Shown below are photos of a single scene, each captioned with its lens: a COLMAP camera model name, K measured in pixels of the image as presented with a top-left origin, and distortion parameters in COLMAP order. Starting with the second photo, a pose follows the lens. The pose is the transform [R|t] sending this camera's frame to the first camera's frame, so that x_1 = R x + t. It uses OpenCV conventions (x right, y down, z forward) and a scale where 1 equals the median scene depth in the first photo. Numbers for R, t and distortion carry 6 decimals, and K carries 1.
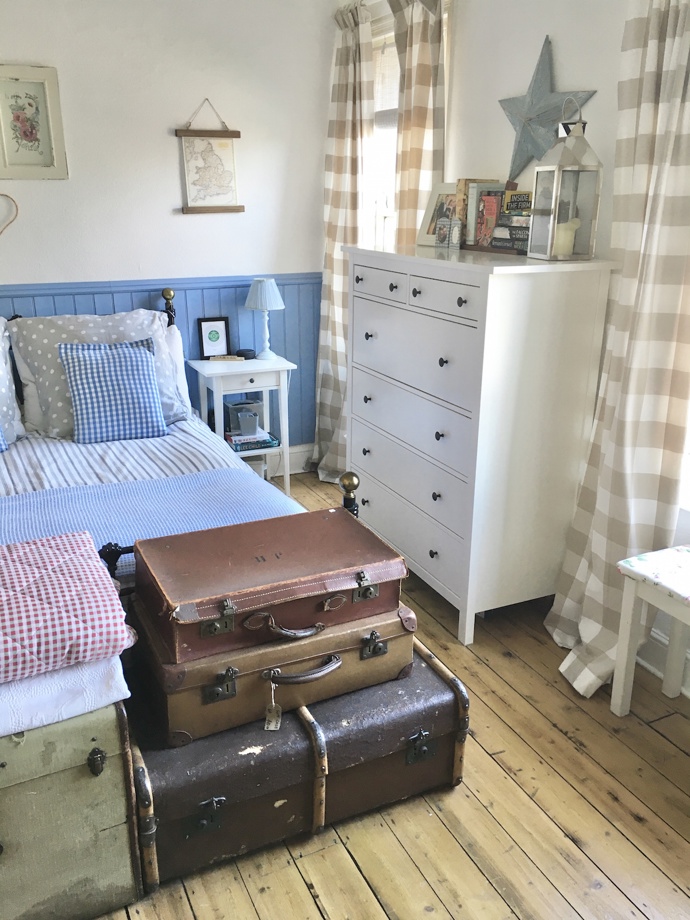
lens RADIAL K [[785.1, 0, 345.5], [0, 785.1, 455.3], [0, 0, 1]] dist [0.079314, -0.104475]
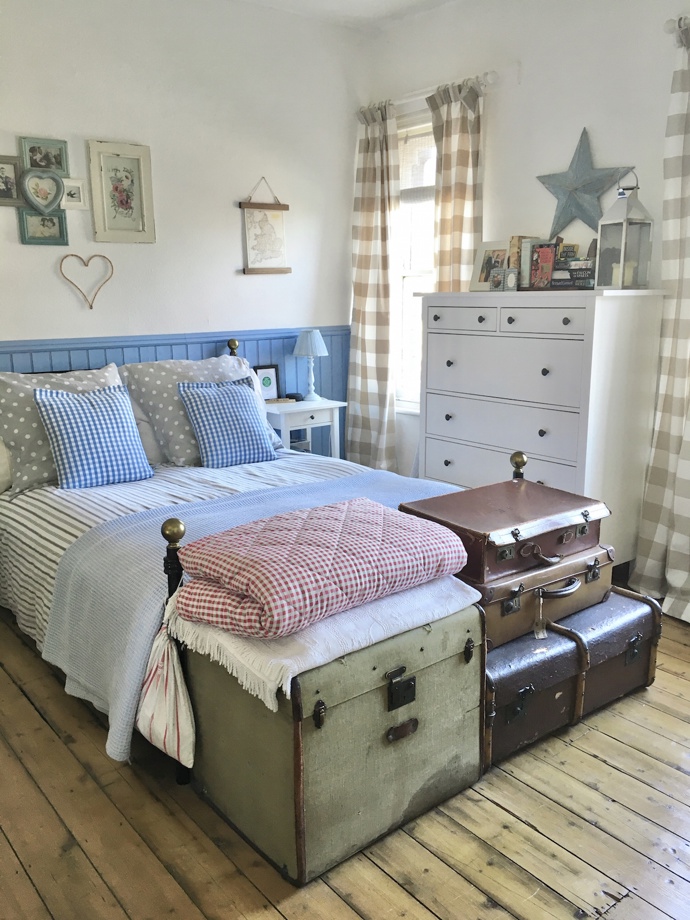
lens RADIAL K [[785.1, 0, 345.5], [0, 785.1, 455.3], [0, 0, 1]] dist [0.079314, -0.104475]
pose [[0.975435, -0.059035, 0.212231, -0.359614], [0.082879, 0.990985, -0.105262, 0.092417], [-0.204104, 0.120266, 0.971534, -0.104496]]
